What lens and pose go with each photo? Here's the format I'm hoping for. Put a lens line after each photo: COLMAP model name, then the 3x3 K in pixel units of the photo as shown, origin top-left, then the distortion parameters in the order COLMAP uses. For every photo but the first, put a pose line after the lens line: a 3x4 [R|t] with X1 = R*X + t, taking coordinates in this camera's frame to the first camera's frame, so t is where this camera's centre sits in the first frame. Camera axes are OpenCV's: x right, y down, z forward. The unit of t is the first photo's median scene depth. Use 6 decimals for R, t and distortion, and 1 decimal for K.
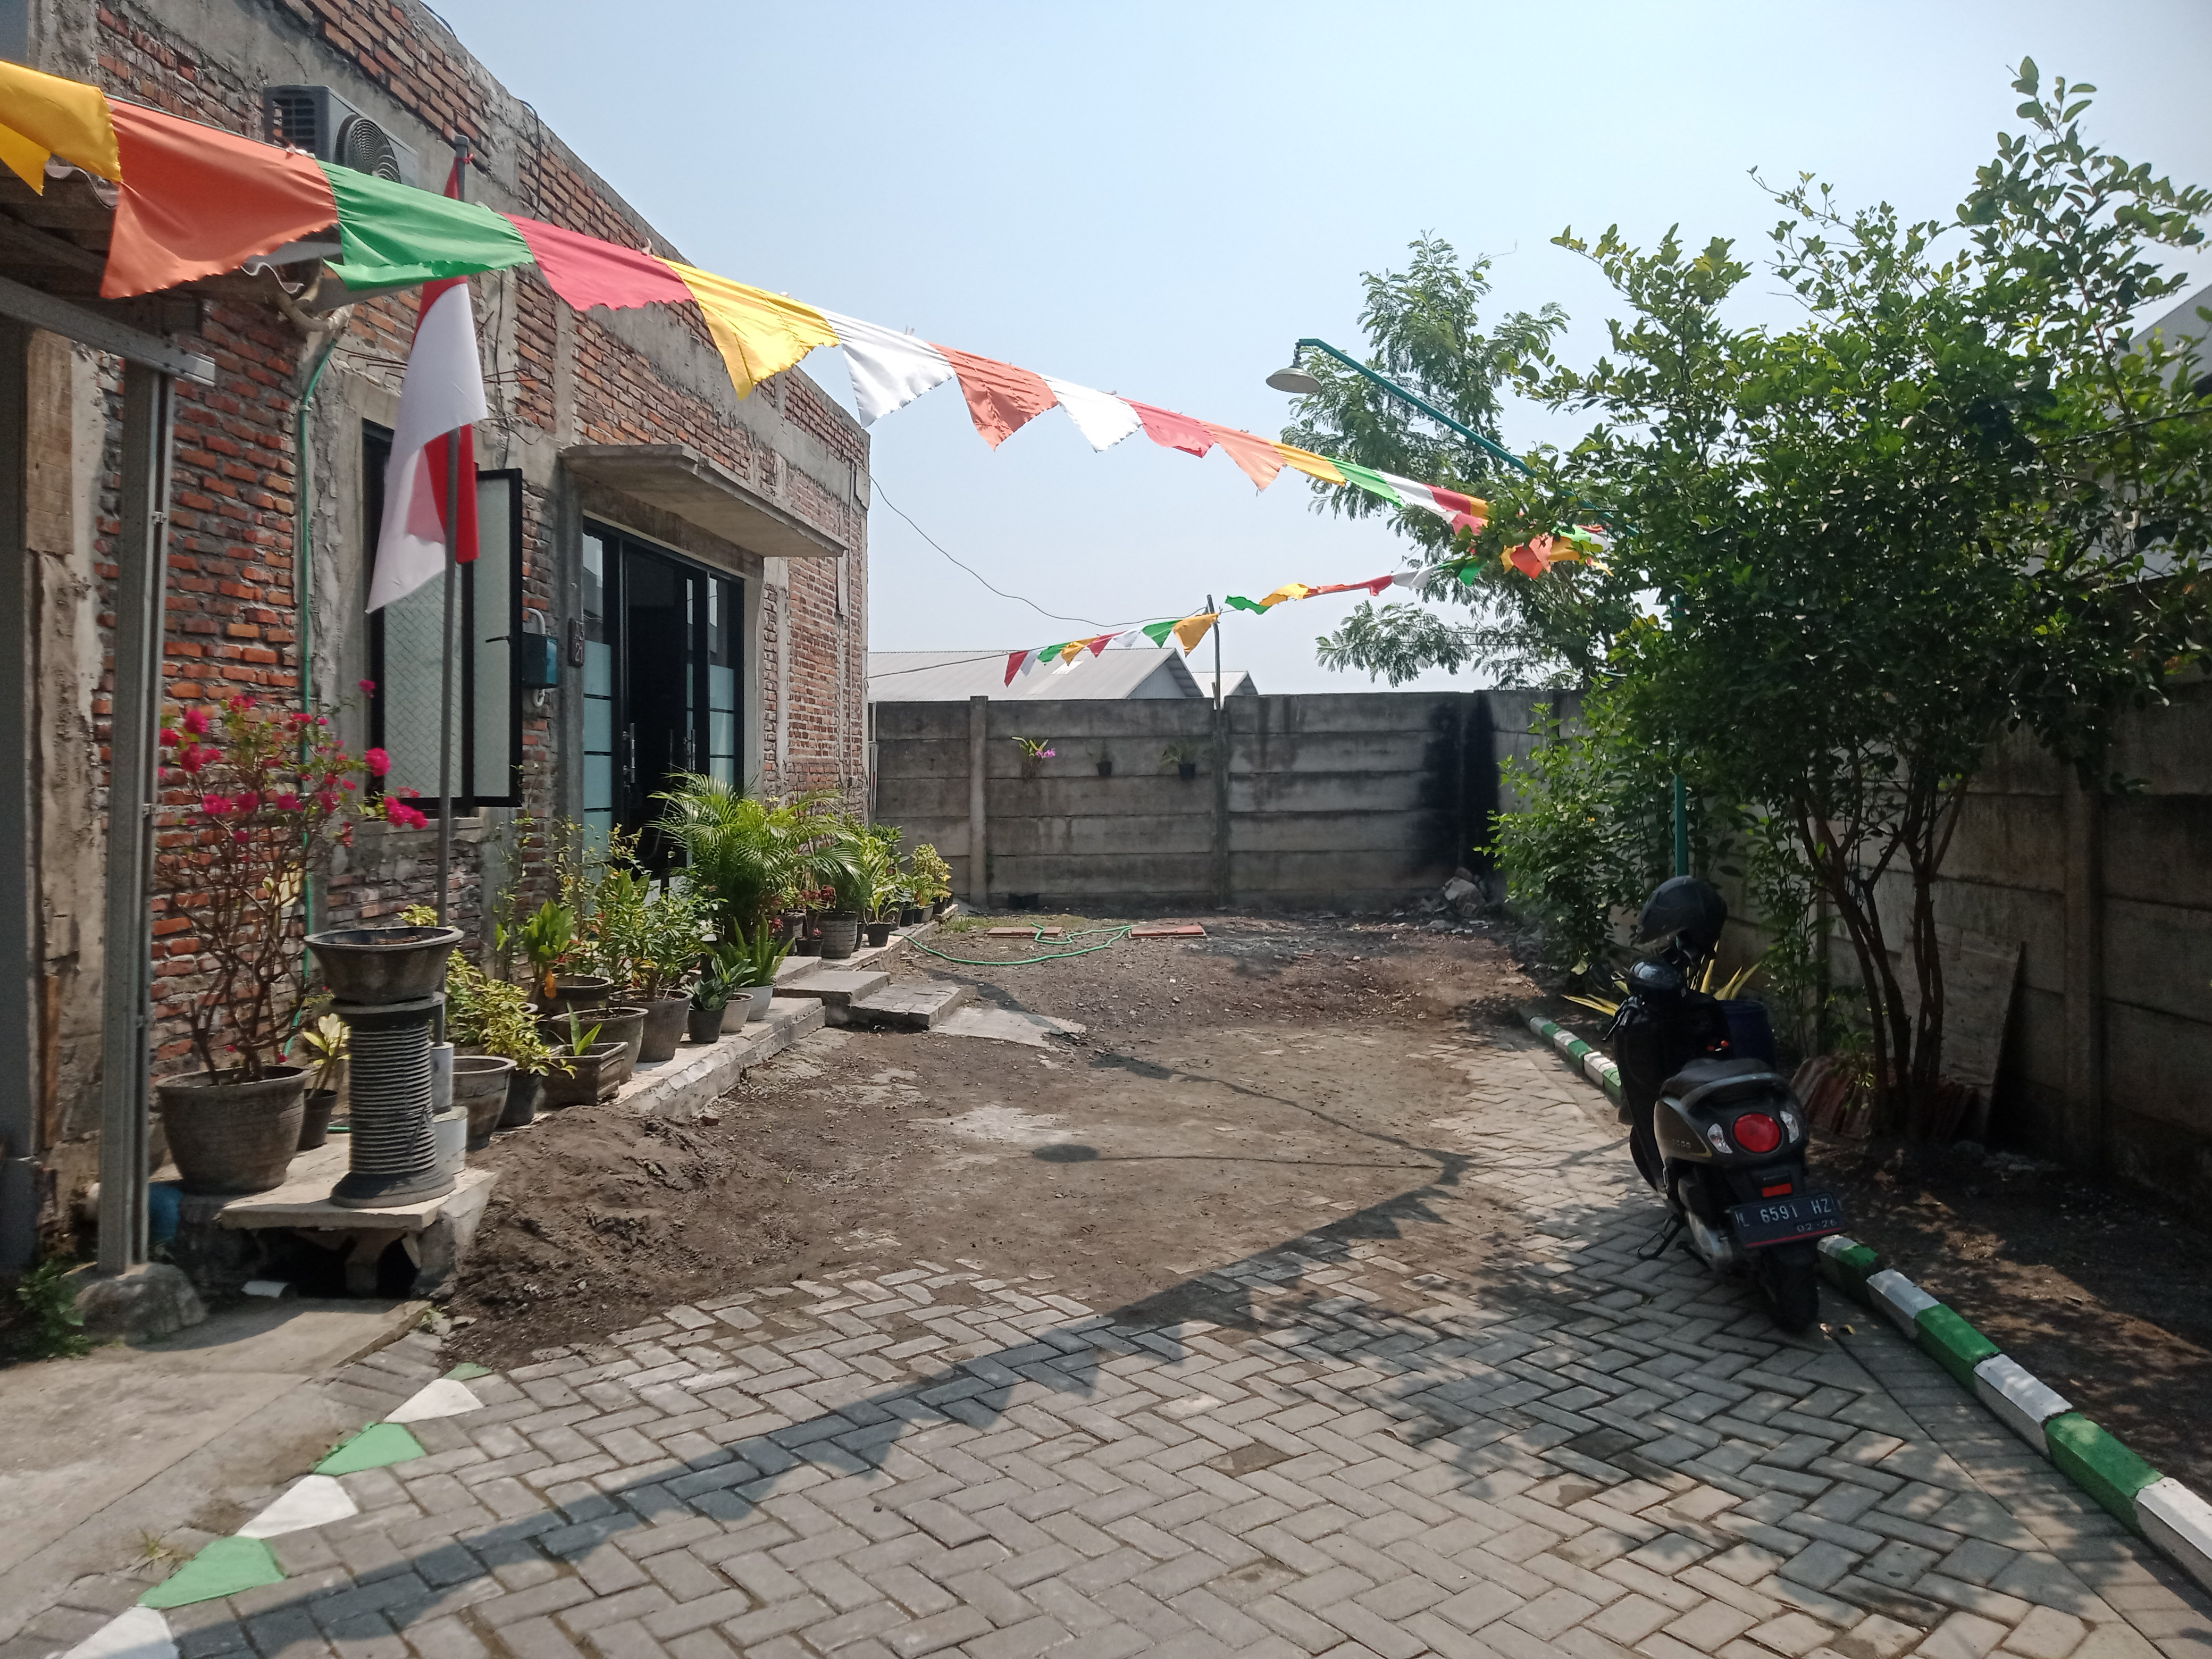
lens RADIAL K [[1603.0, 0, 1106.0], [0, 1603.0, 829.5], [0, 0, 1]] dist [-0.001232, -0.005287]
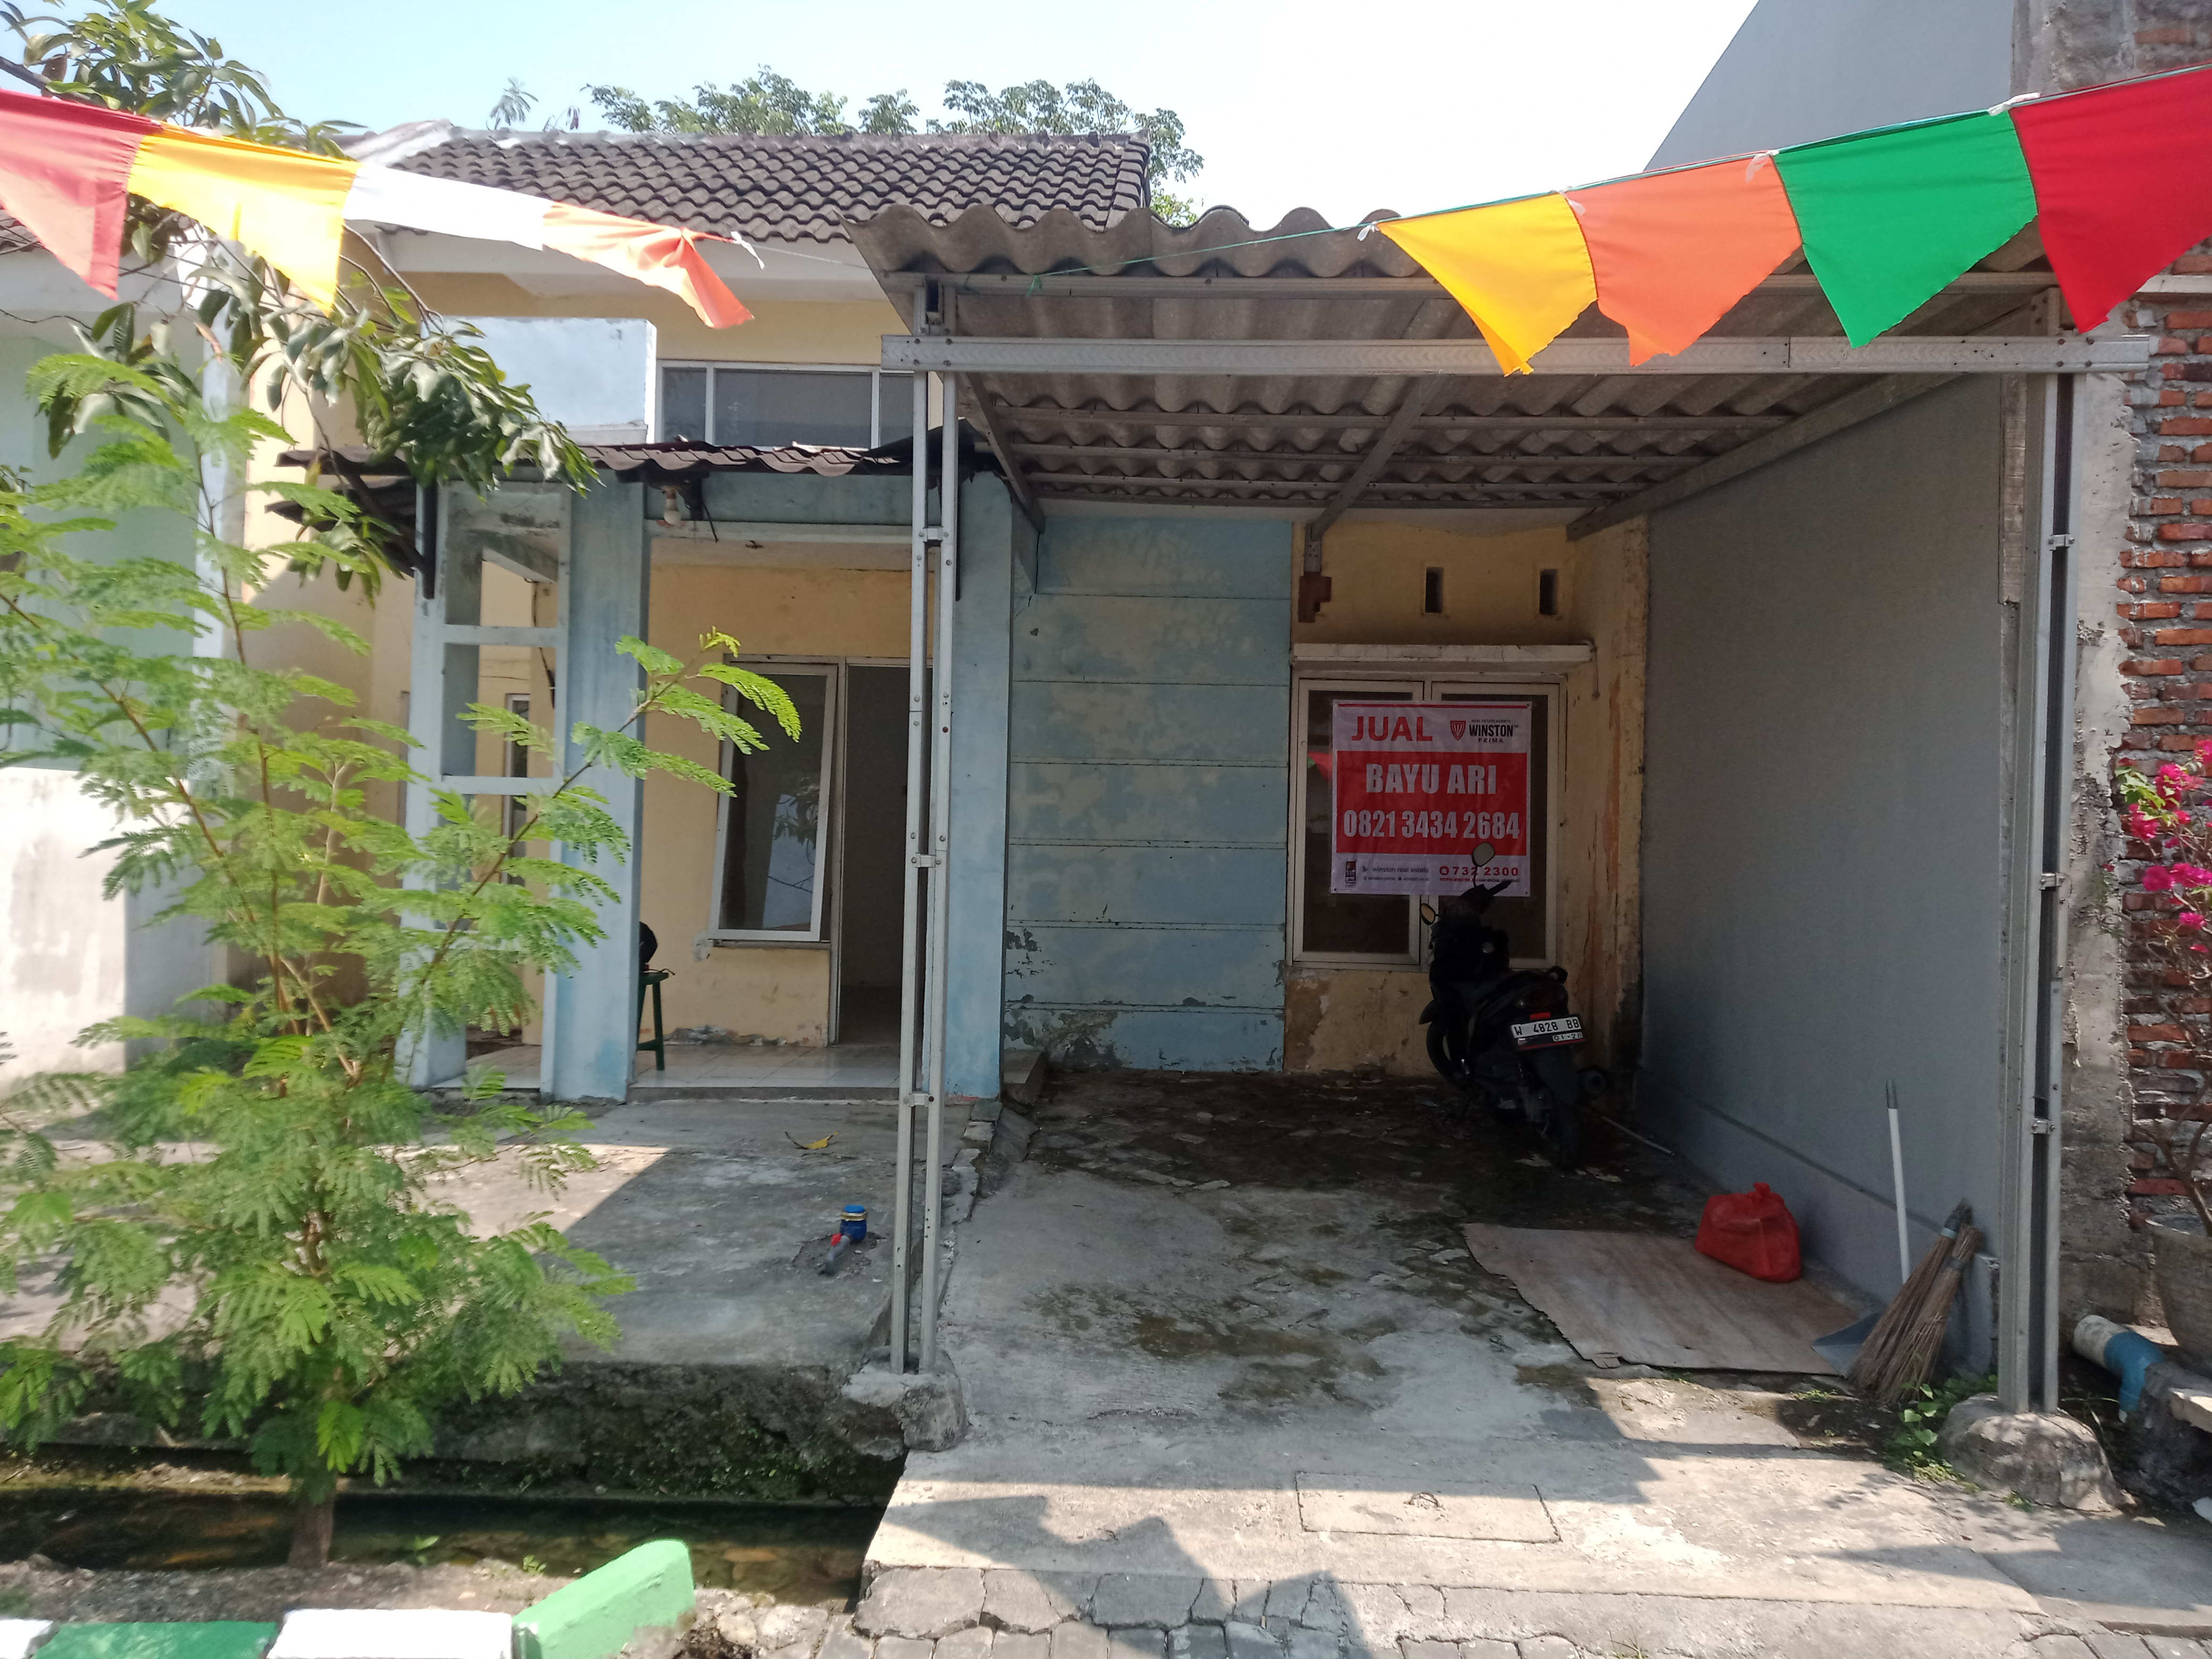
lens RADIAL K [[1603.0, 0, 1106.0], [0, 1603.0, 829.5], [0, 0, 1]] dist [-0.001232, -0.005287]
pose [[0.058933, -0.014581, -0.998155, 0.210468], [-0.054374, 0.998362, -0.017795, 0.002719], [0.996780, 0.055322, 0.058044, 0.400776]]
